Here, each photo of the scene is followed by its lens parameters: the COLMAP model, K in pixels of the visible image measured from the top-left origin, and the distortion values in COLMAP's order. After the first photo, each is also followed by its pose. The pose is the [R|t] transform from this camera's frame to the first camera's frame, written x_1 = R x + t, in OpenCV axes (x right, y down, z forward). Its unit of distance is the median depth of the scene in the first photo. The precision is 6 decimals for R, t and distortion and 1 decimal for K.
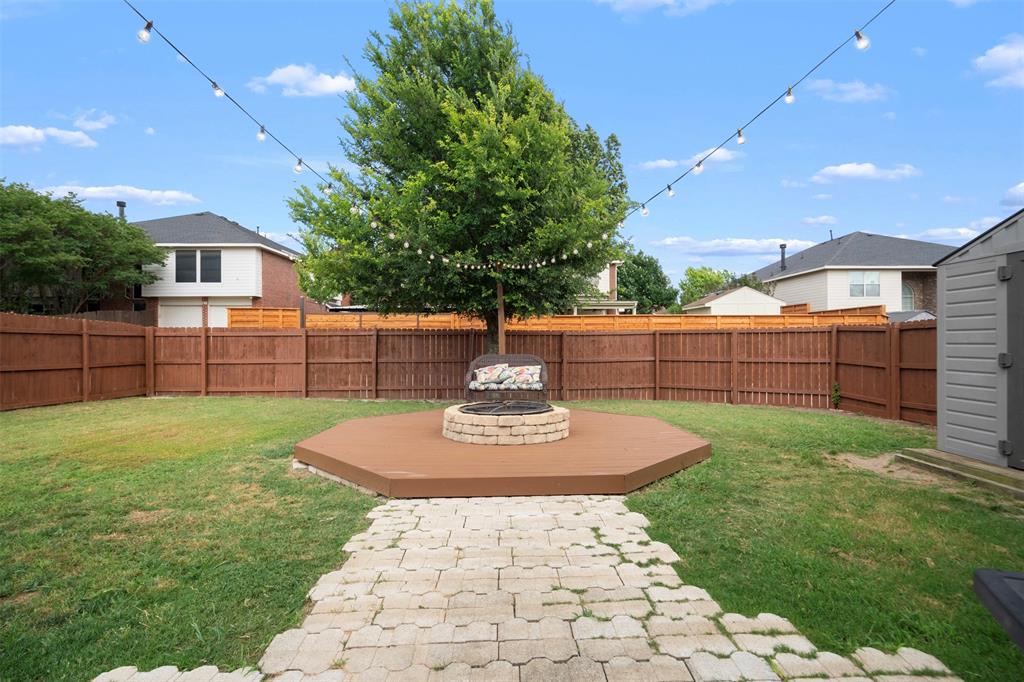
lens RADIAL K [[476.8, 0, 519.1], [0, 476.8, 341.3], [0, 0, 1]] dist [-0.009957, 0.000714]
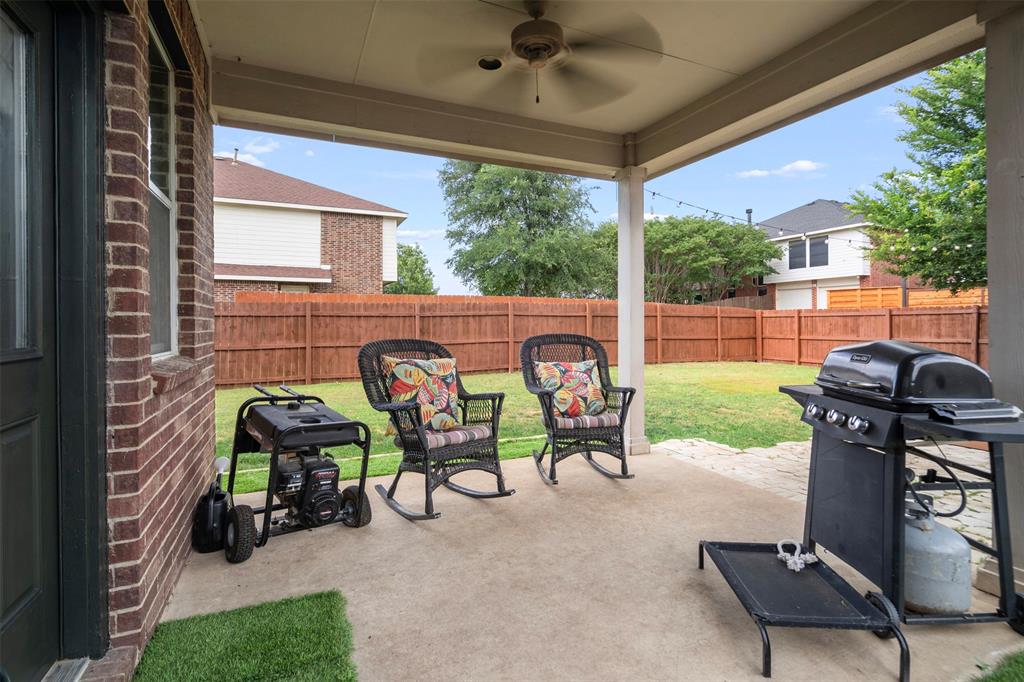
lens RADIAL K [[476.8, 0, 510.2], [0, 476.8, 319.2], [0, 0, 1]] dist [-0.009957, 0.000714]
pose [[0.382506, -0.008436, -0.923915, 0.188424], [0.006194, 0.999959, -0.006566, -0.000538], [0.923932, -0.003211, 0.382543, -0.159483]]
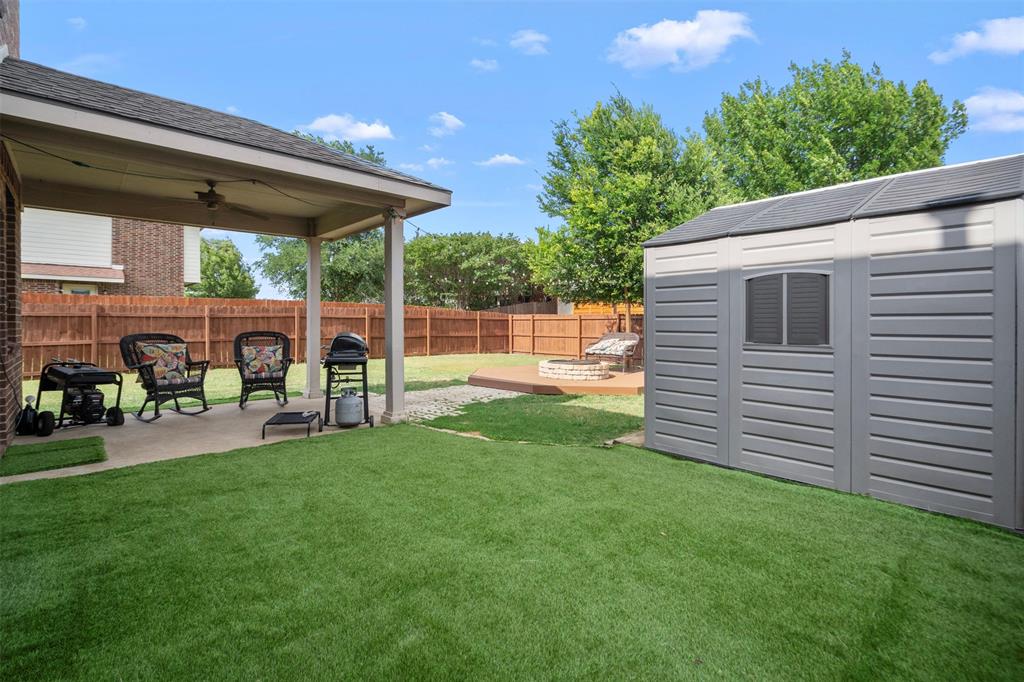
lens RADIAL K [[476.8, 0, 519.2], [0, 476.8, 322.9], [0, 0, 1]] dist [-0.009957, 0.000714]
pose [[0.655525, 0.001489, -0.755172, 0.568234], [0.000007, 0.999998, 0.001978, -0.003253], [0.755173, -0.001302, 0.655524, -0.145024]]
